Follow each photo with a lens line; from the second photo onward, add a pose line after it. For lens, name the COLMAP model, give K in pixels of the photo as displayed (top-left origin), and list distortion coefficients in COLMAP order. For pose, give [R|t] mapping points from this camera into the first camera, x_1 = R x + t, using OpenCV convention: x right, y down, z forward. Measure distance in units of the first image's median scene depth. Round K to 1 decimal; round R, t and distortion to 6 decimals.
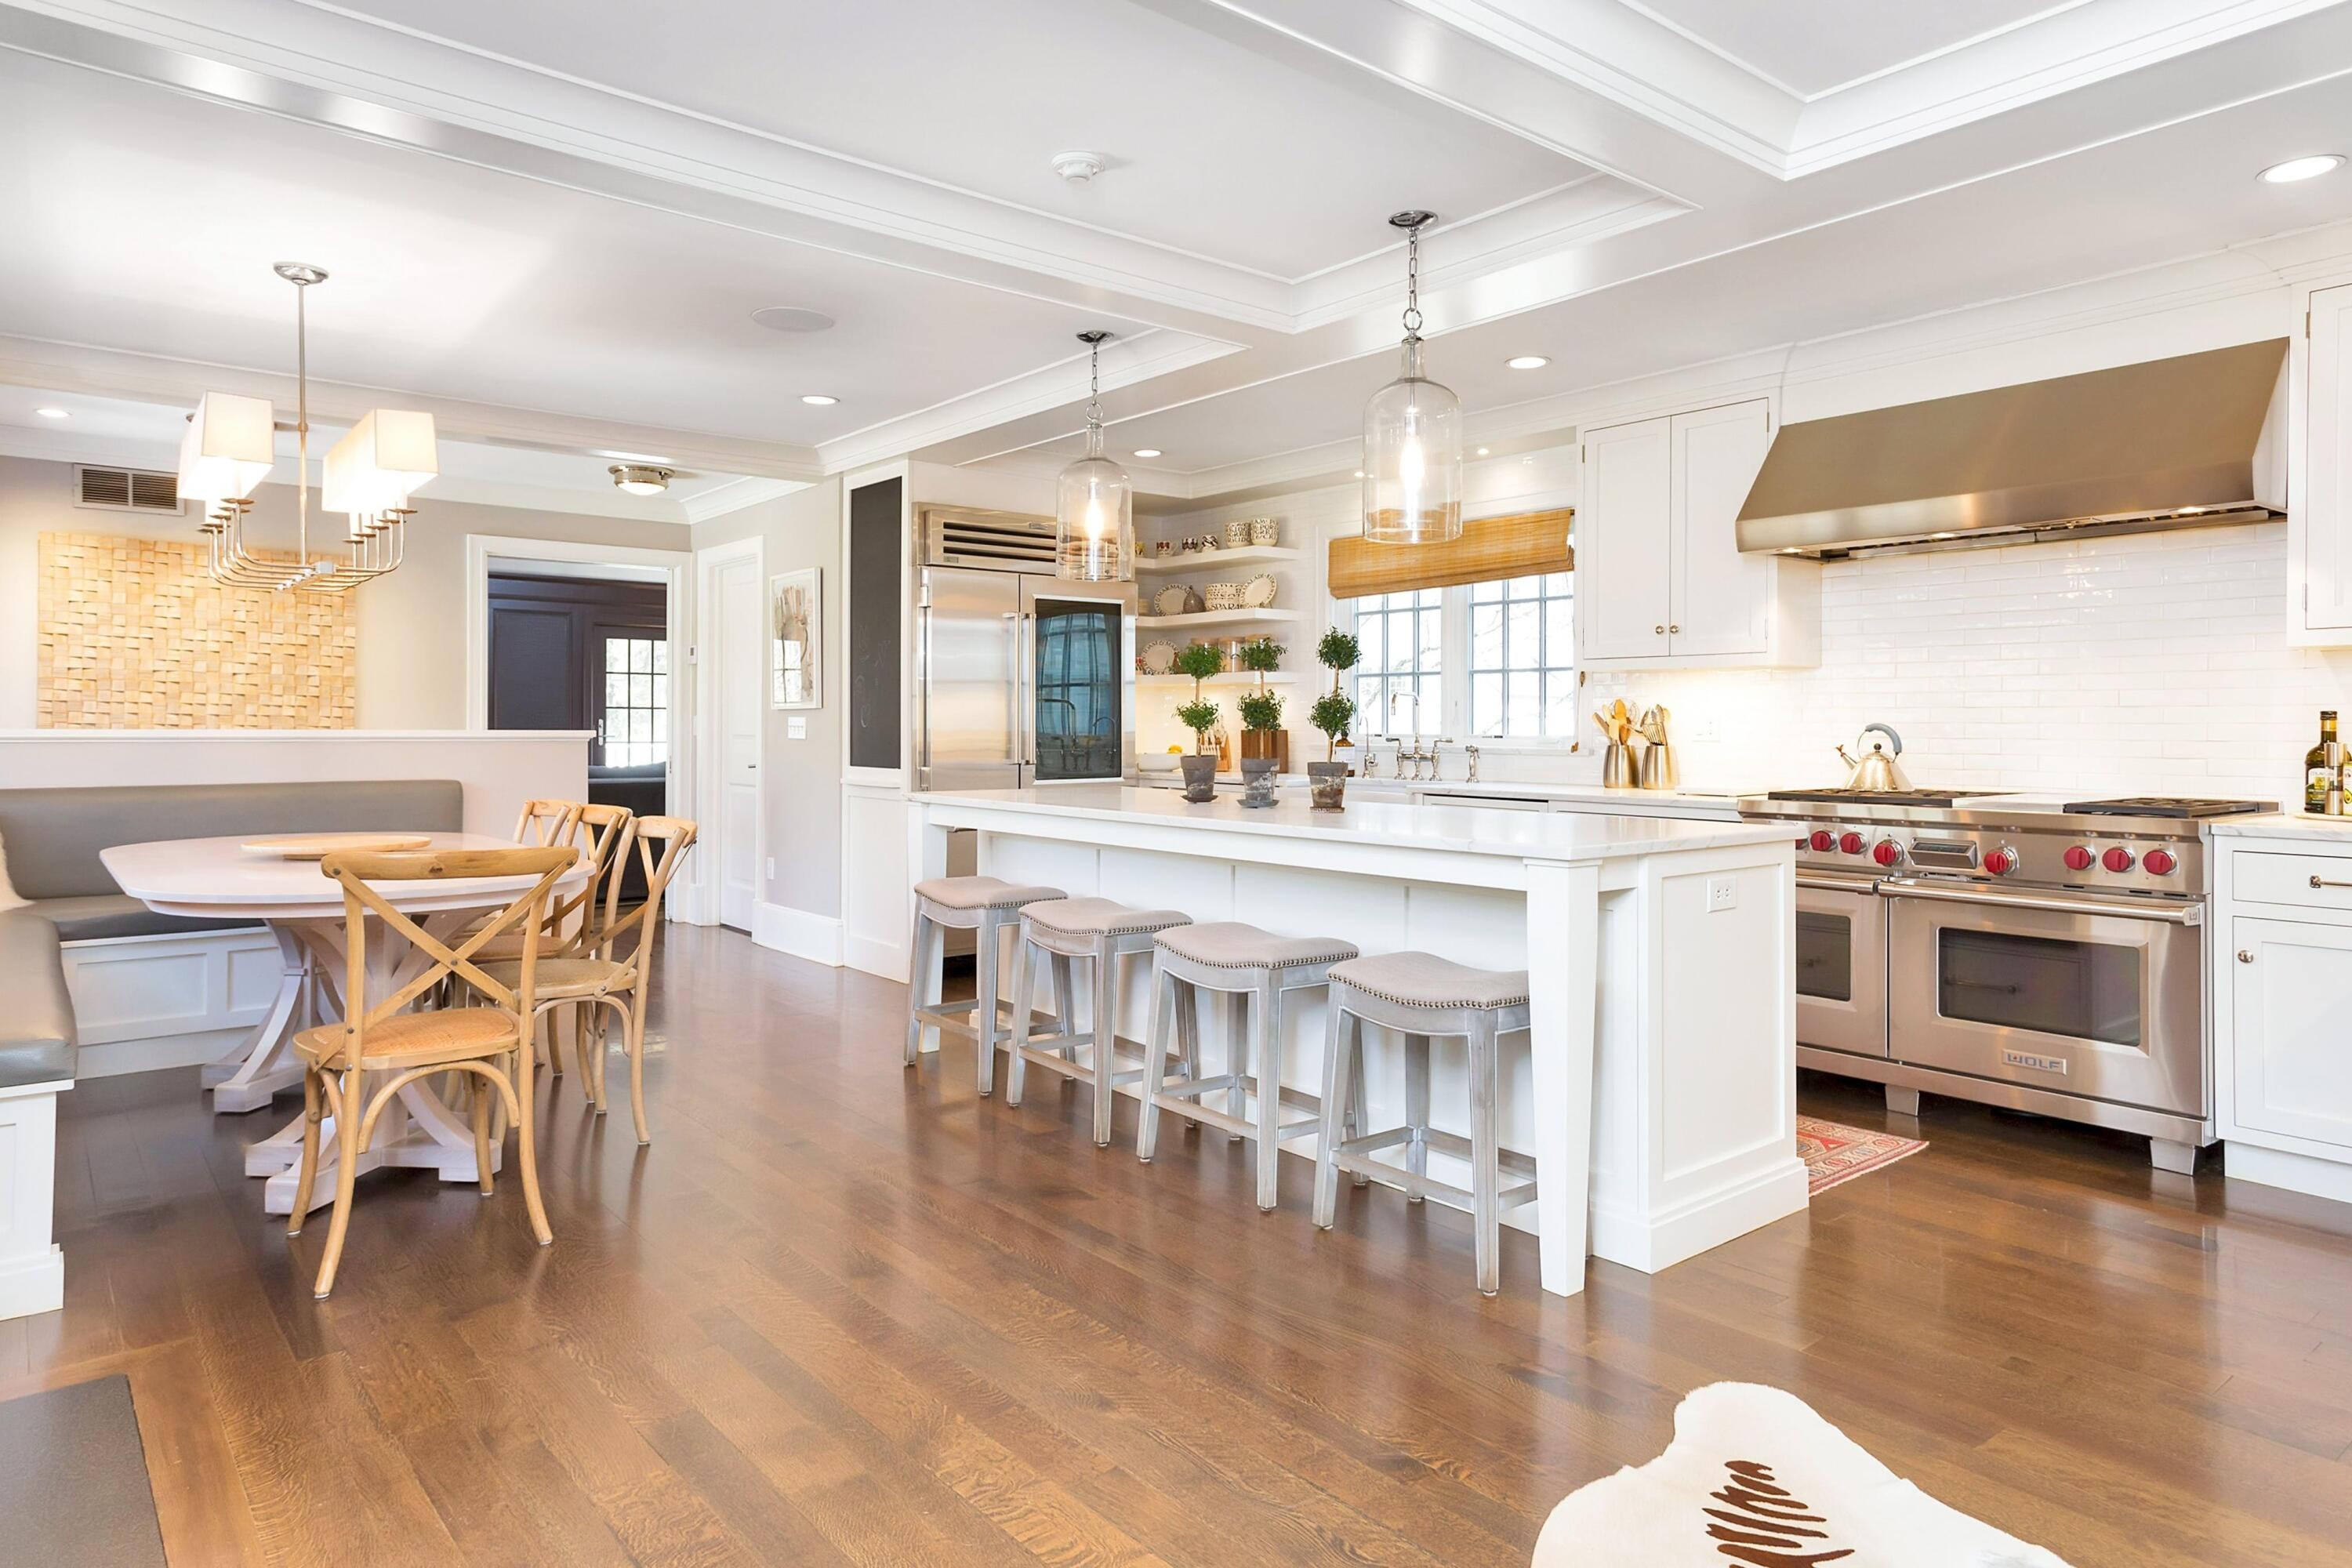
lens RADIAL K [[1402.3, 0, 1173.9], [0, 1402.3, 720.3], [0, 0, 1]] dist [0.024905, 0.001410]
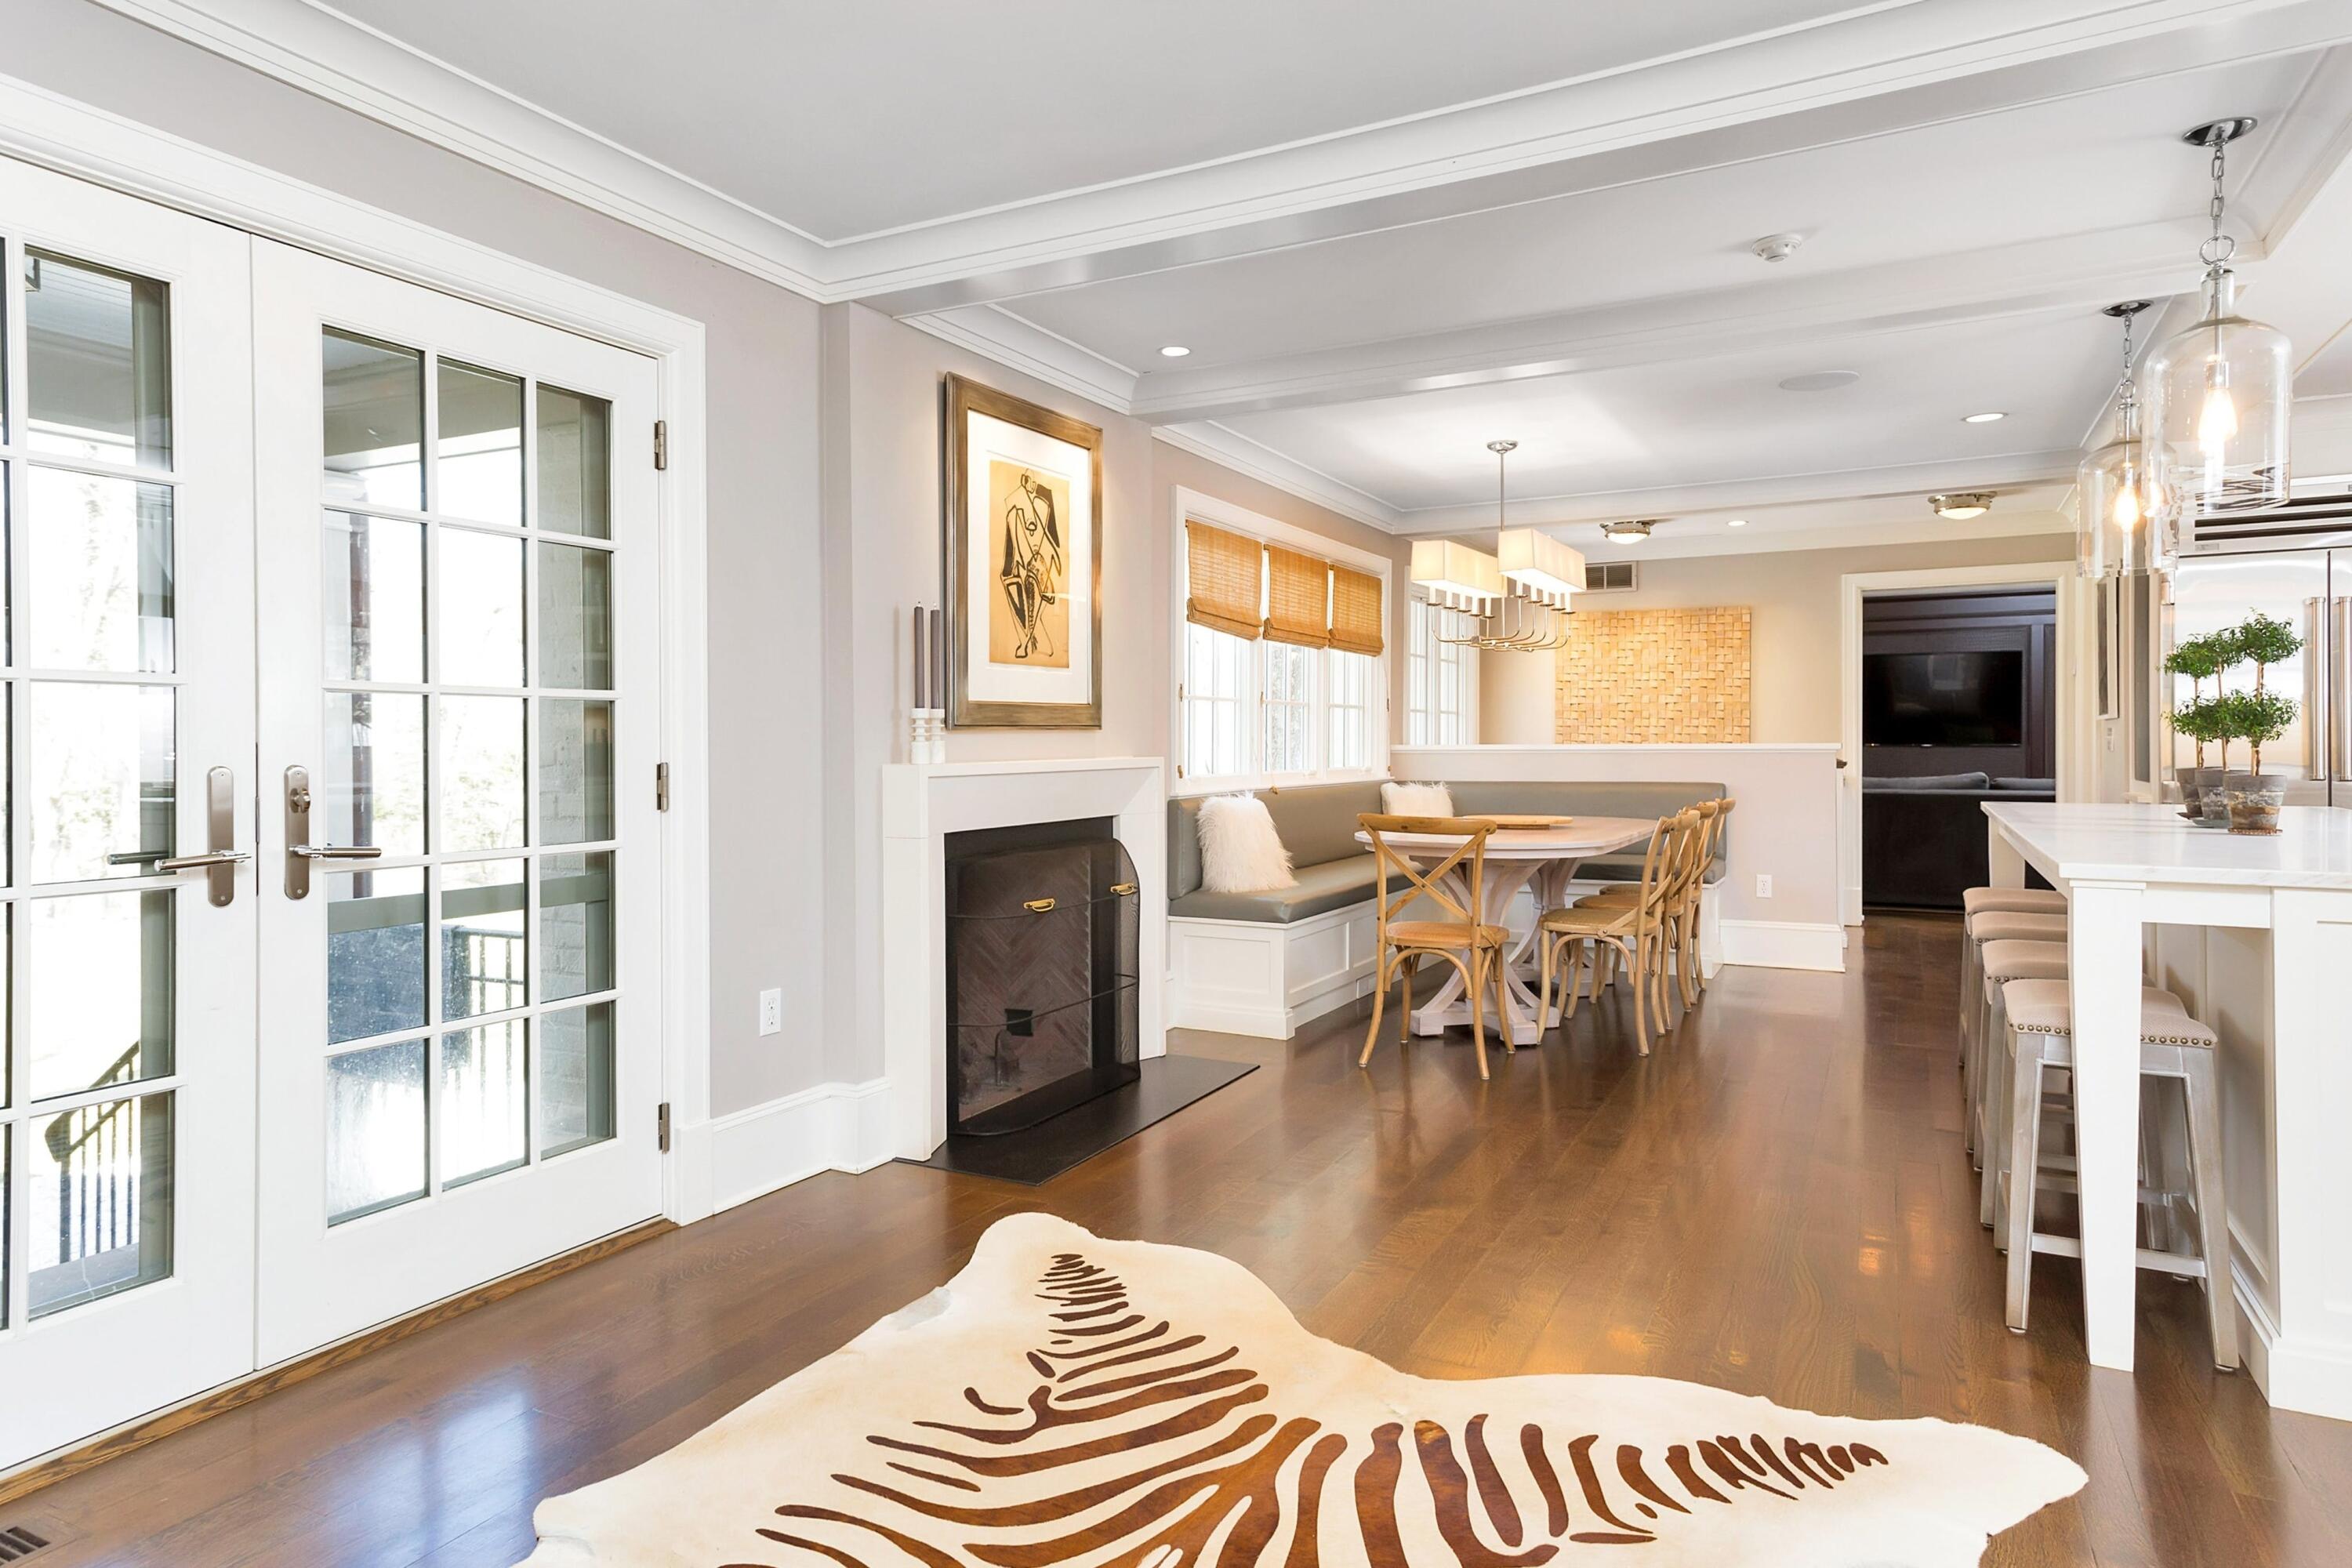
lens RADIAL K [[1385.6, 0, 1174.7], [0, 1385.6, 774.2], [0, 0, 1]] dist [0.002842, -0.000461]
pose [[0.391736, 0.012351, -0.919995, 0.380720], [0.014702, 0.999698, 0.019681, 0.002014], [0.919960, -0.021236, 0.391436, 0.050887]]
